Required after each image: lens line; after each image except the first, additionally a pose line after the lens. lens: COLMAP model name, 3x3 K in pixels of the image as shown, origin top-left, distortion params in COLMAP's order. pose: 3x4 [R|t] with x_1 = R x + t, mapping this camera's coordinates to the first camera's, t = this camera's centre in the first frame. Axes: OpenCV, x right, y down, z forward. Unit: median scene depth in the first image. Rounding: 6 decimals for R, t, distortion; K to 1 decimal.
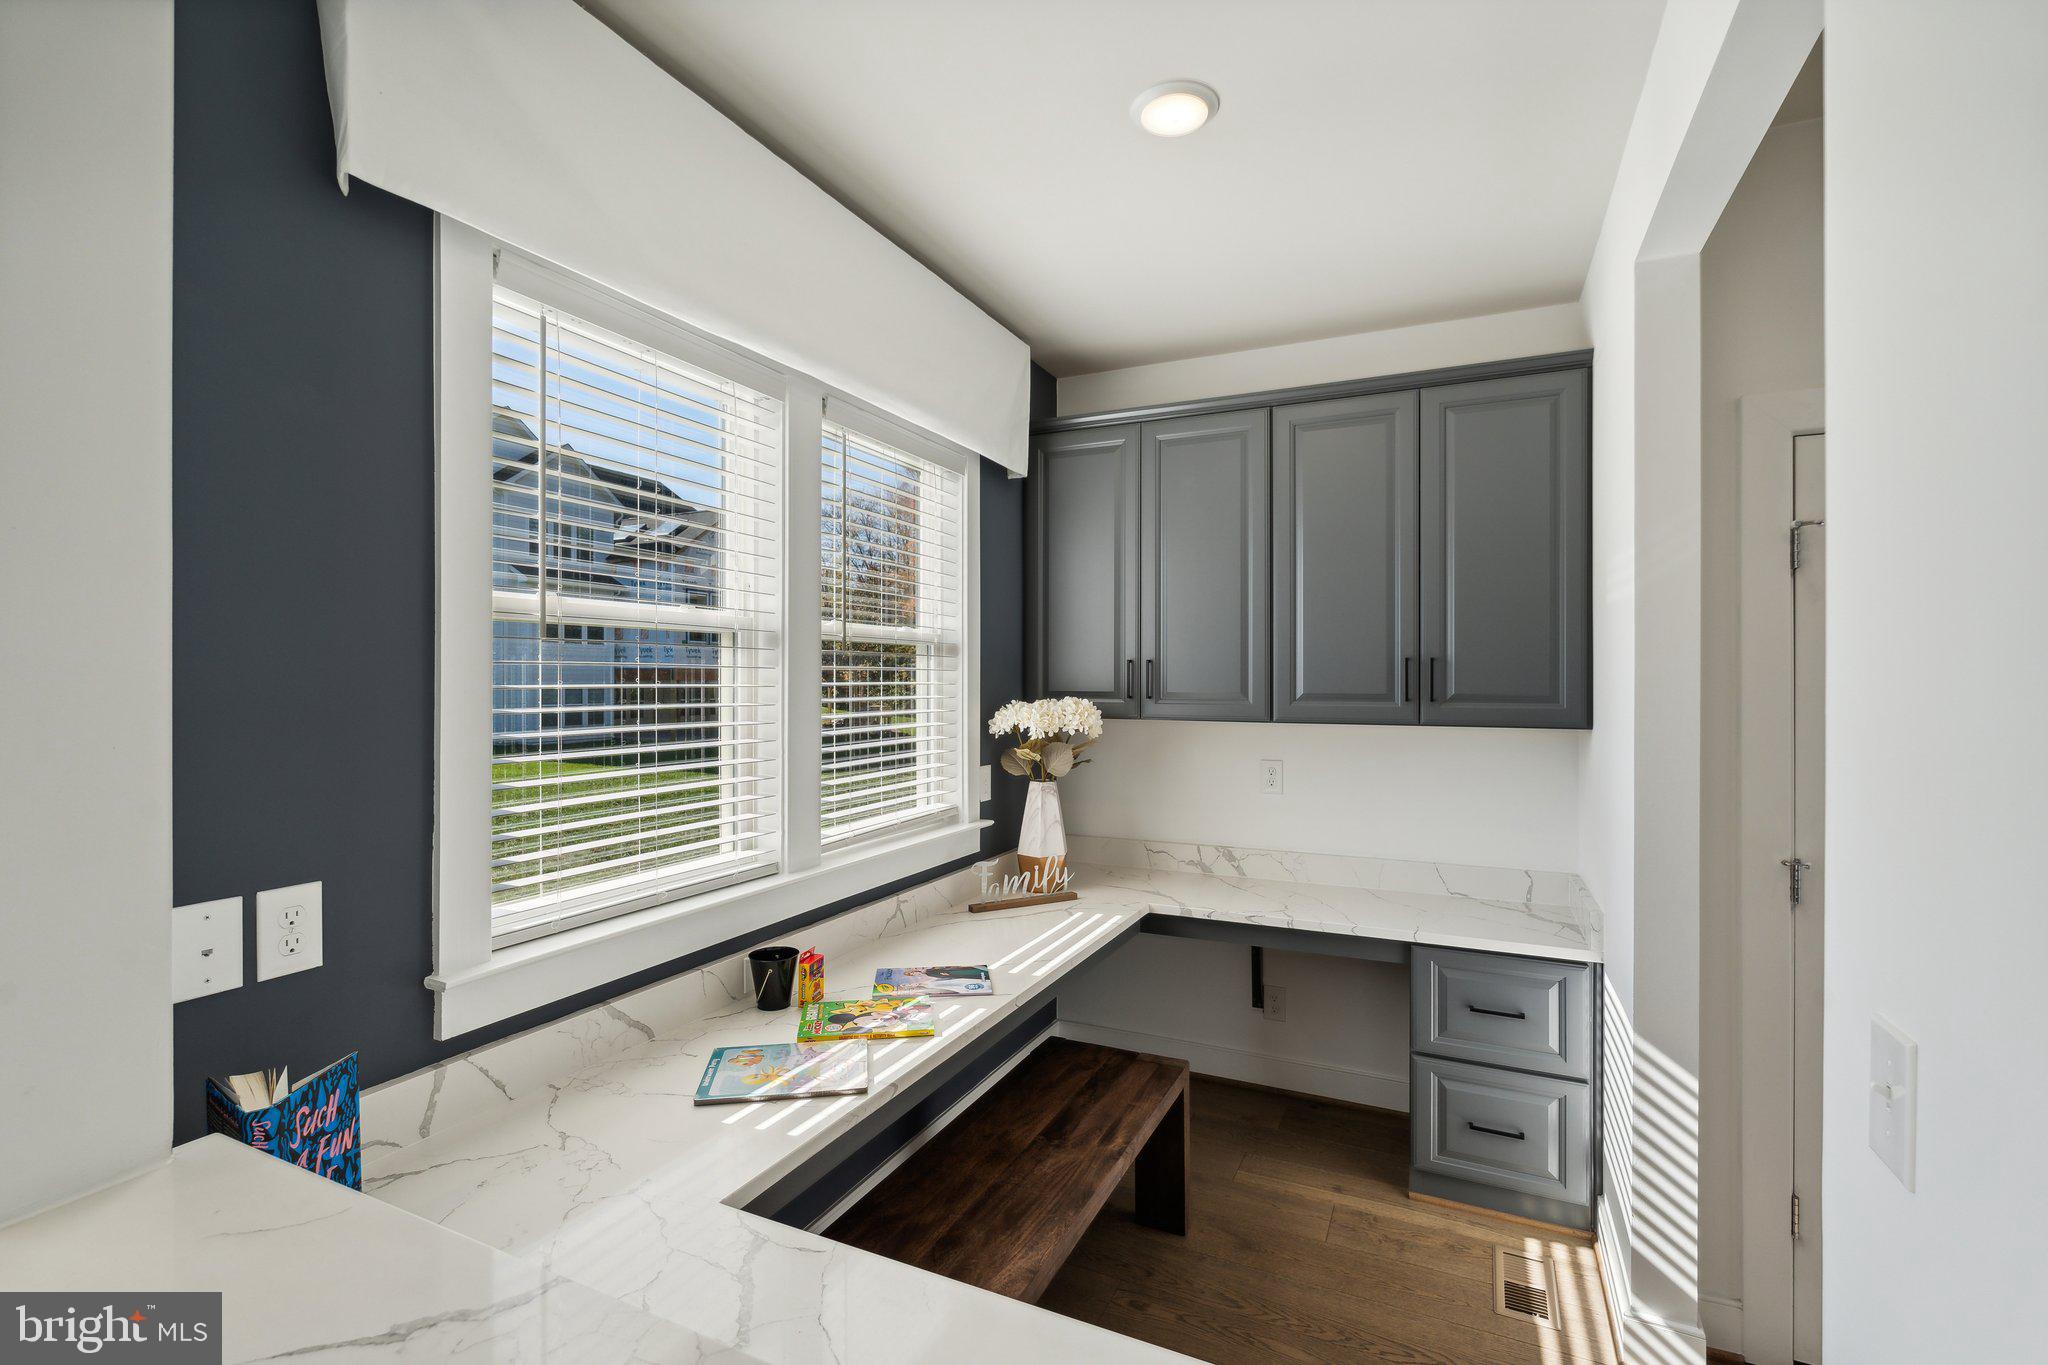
lens RADIAL K [[918.2, 0, 1023.0], [0, 918.2, 664.2], [0, 0, 1]] dist [0.001842, 0.000518]
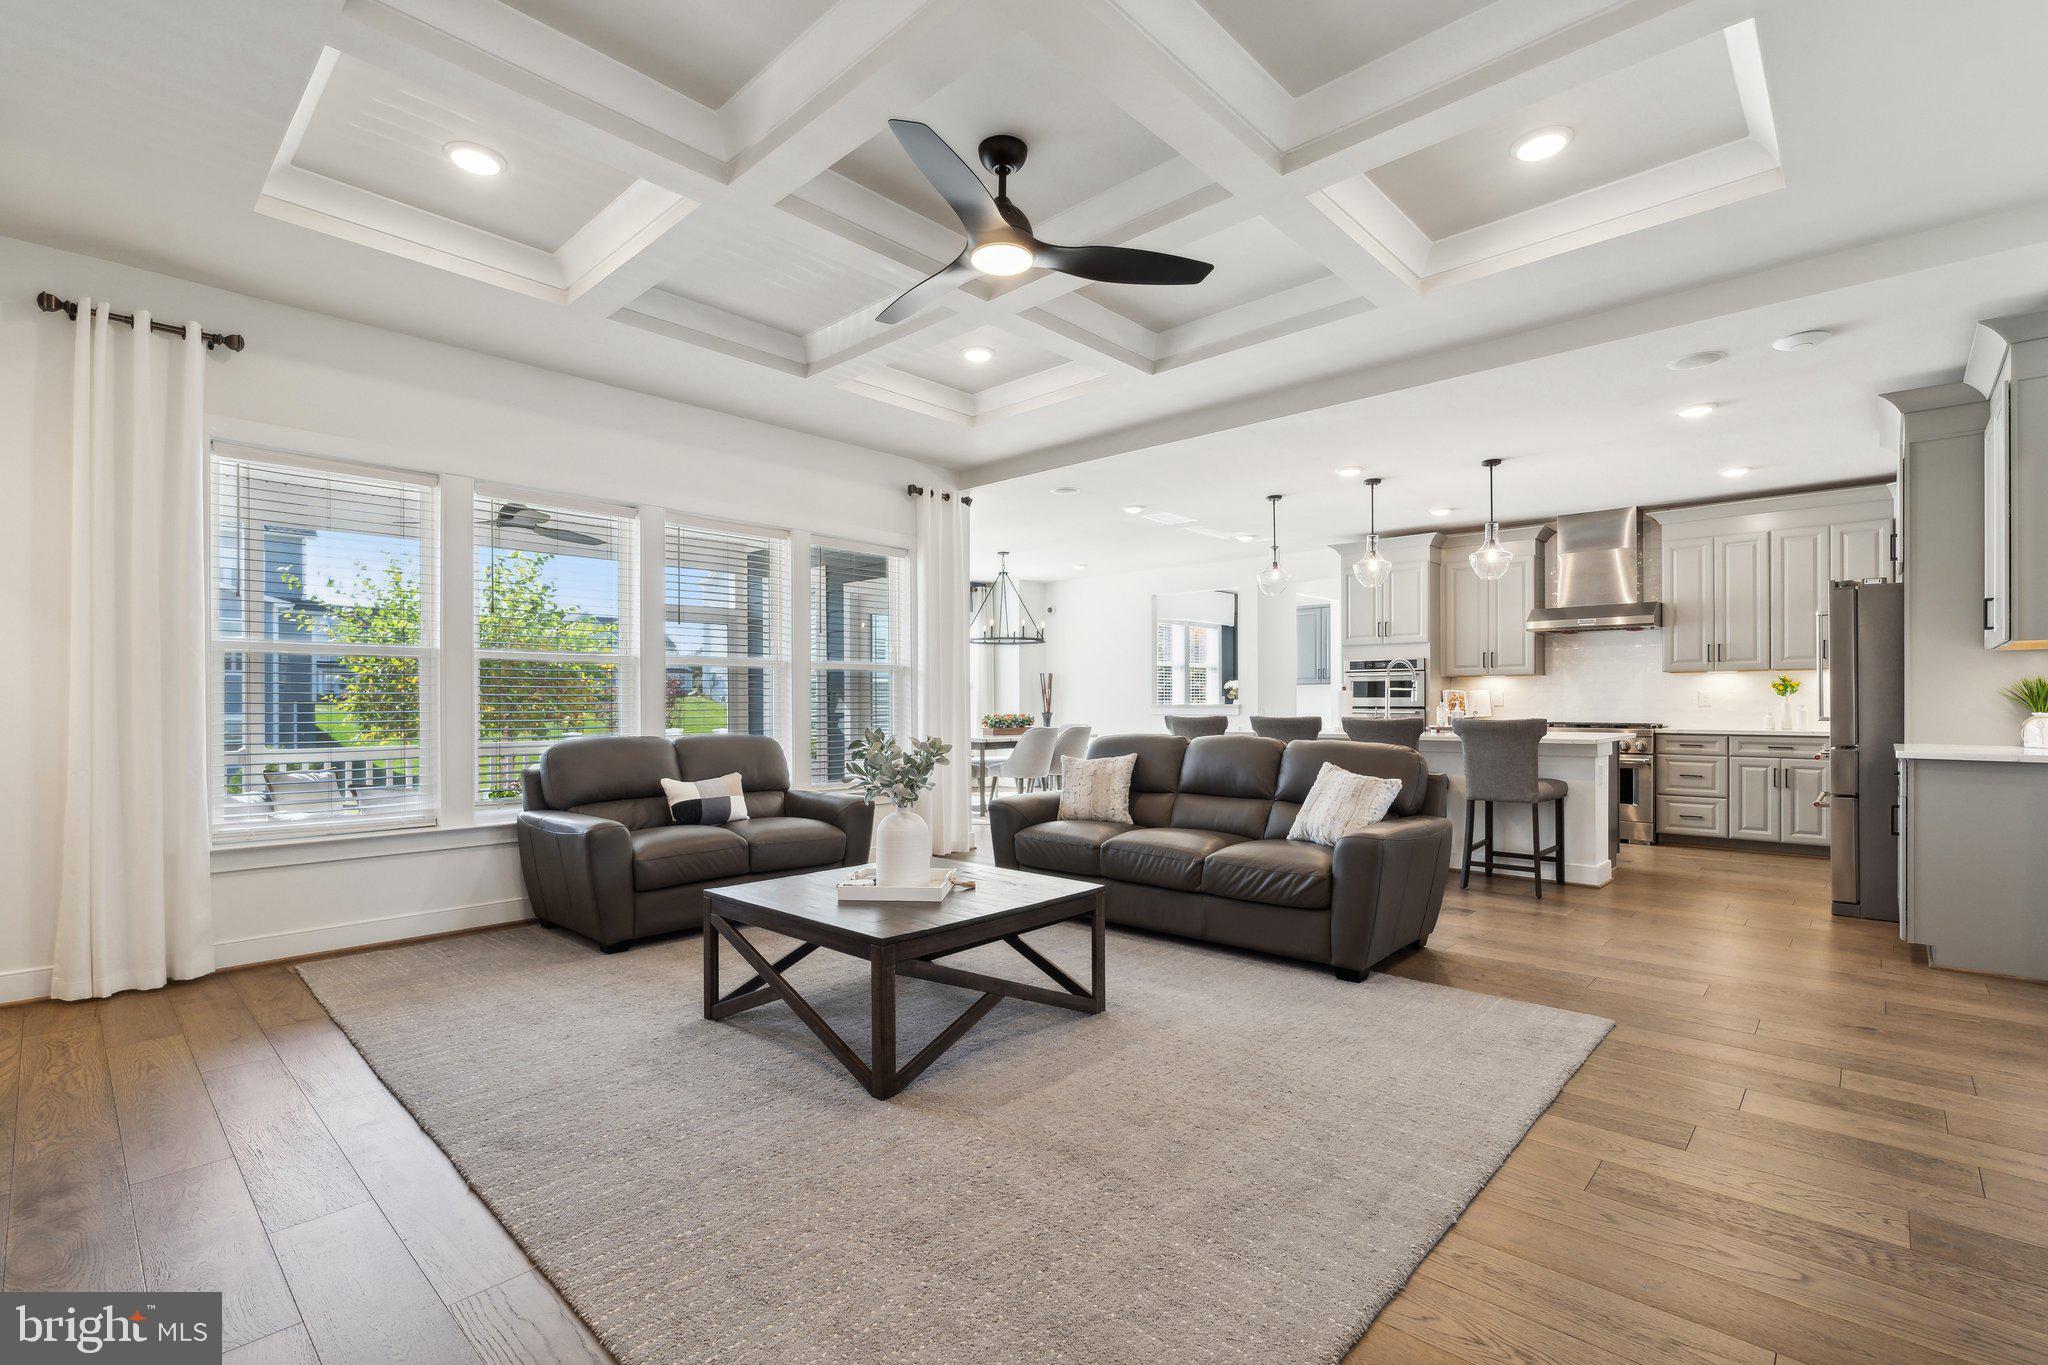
lens RADIAL K [[912.3, 0, 1024.0], [0, 912.3, 682.5], [0, 0, 1]] dist [0.004153, 0.000859]
pose [[0.953380, -0.008344, -0.301657, 0.360786], [0.007449, 0.999964, -0.004115, 0.057800], [0.301681, 0.001676, 0.953407, -3.358699]]
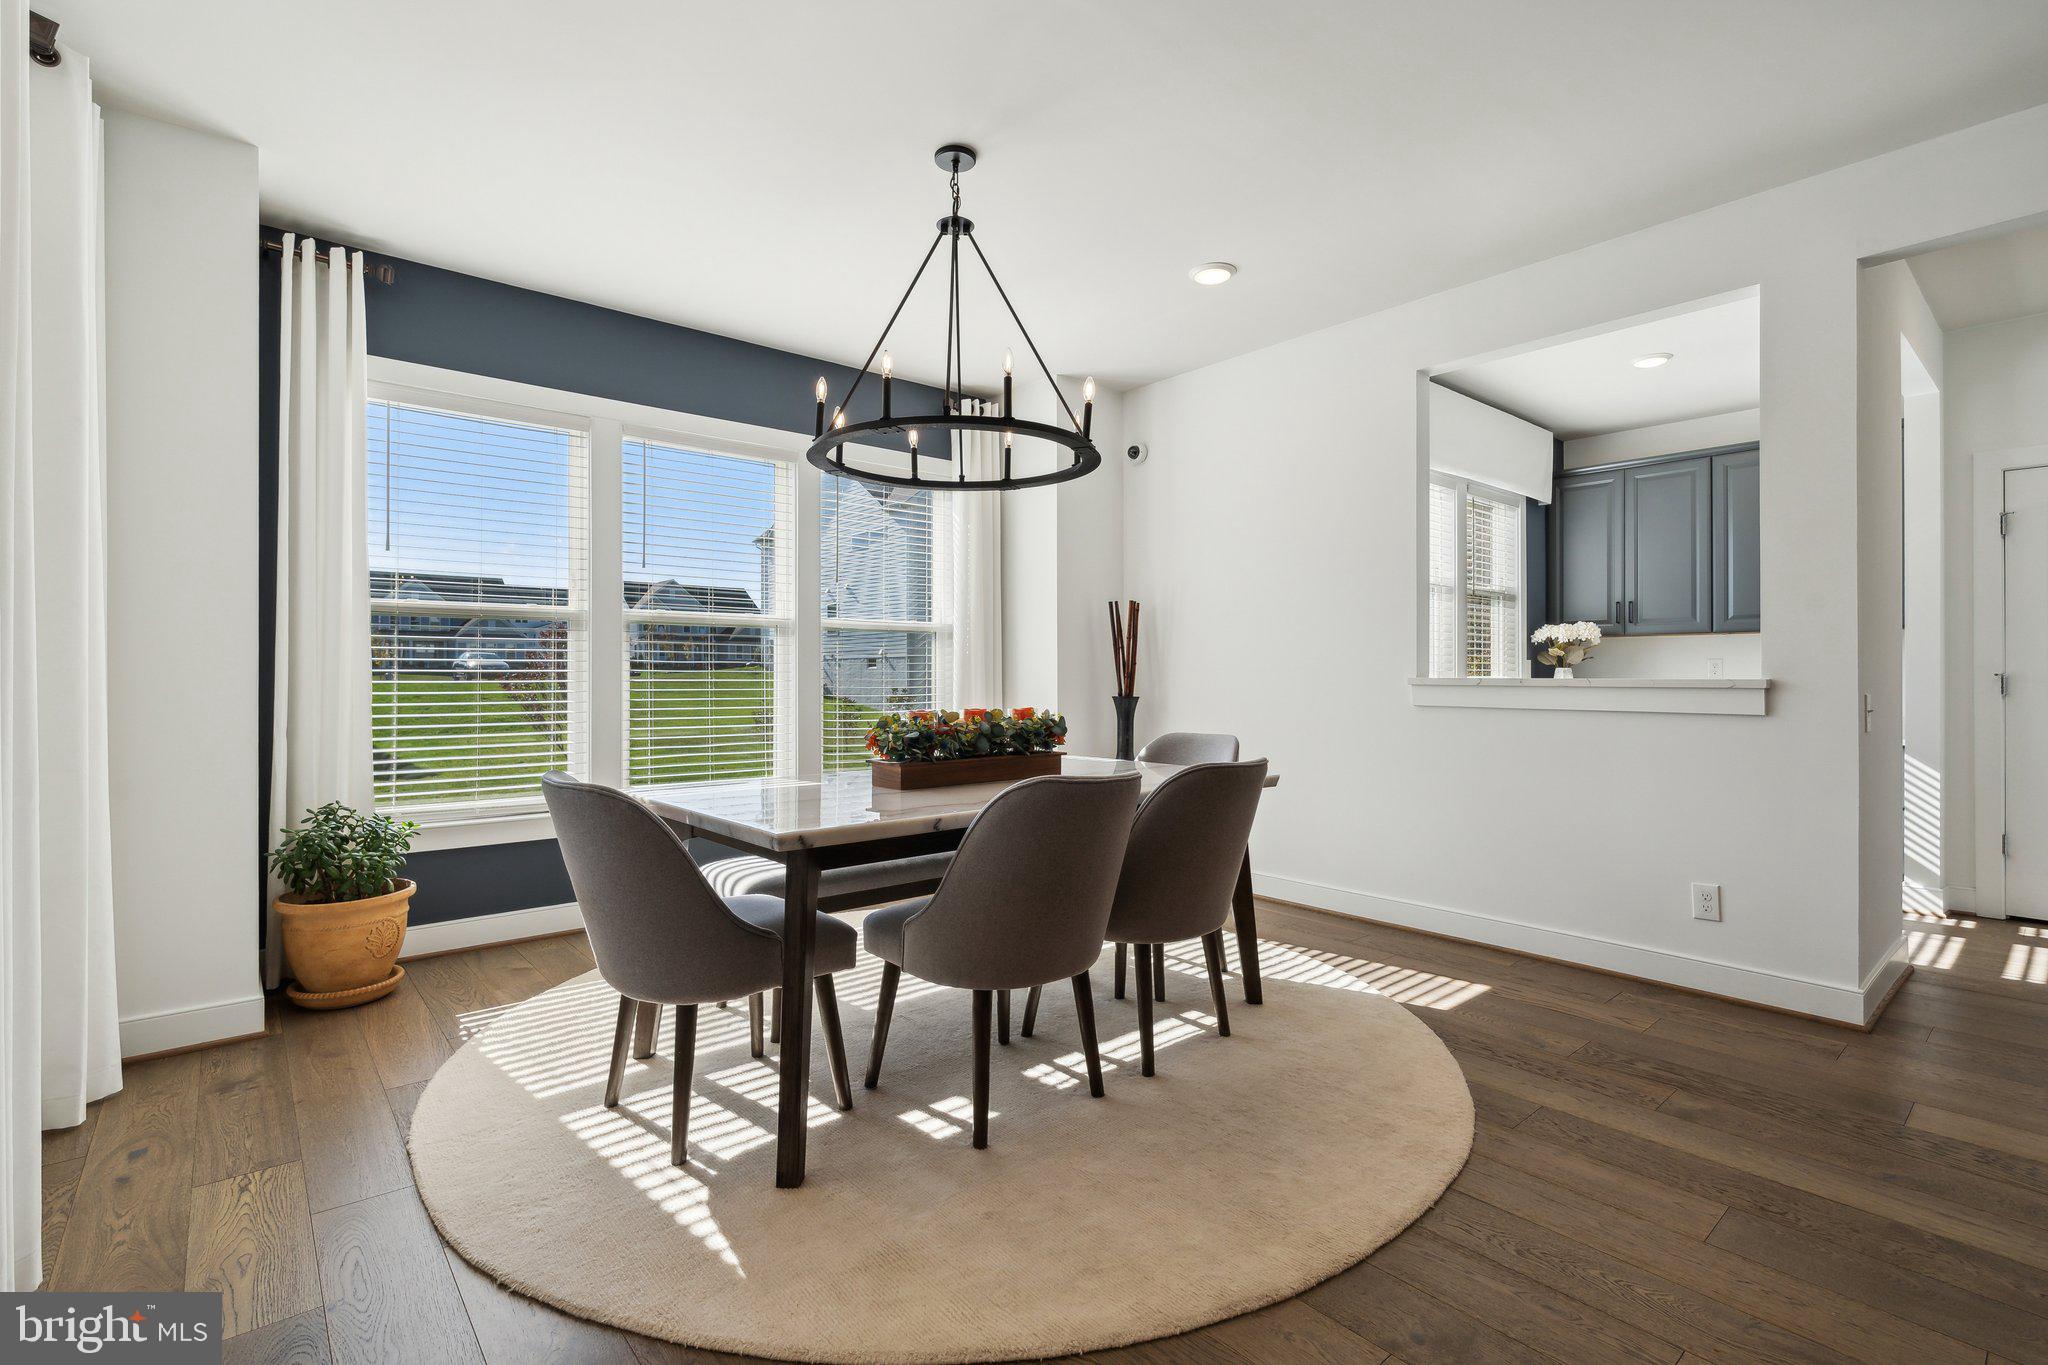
lens RADIAL K [[918.2, 0, 1023.0], [0, 918.2, 664.2], [0, 0, 1]] dist [0.001842, 0.000518]
pose [[0.914559, -0.004134, -0.404431, -0.231367], [0.006578, 0.999968, 0.004655, 0.105243], [0.404399, -0.006918, 0.914557, -1.170664]]
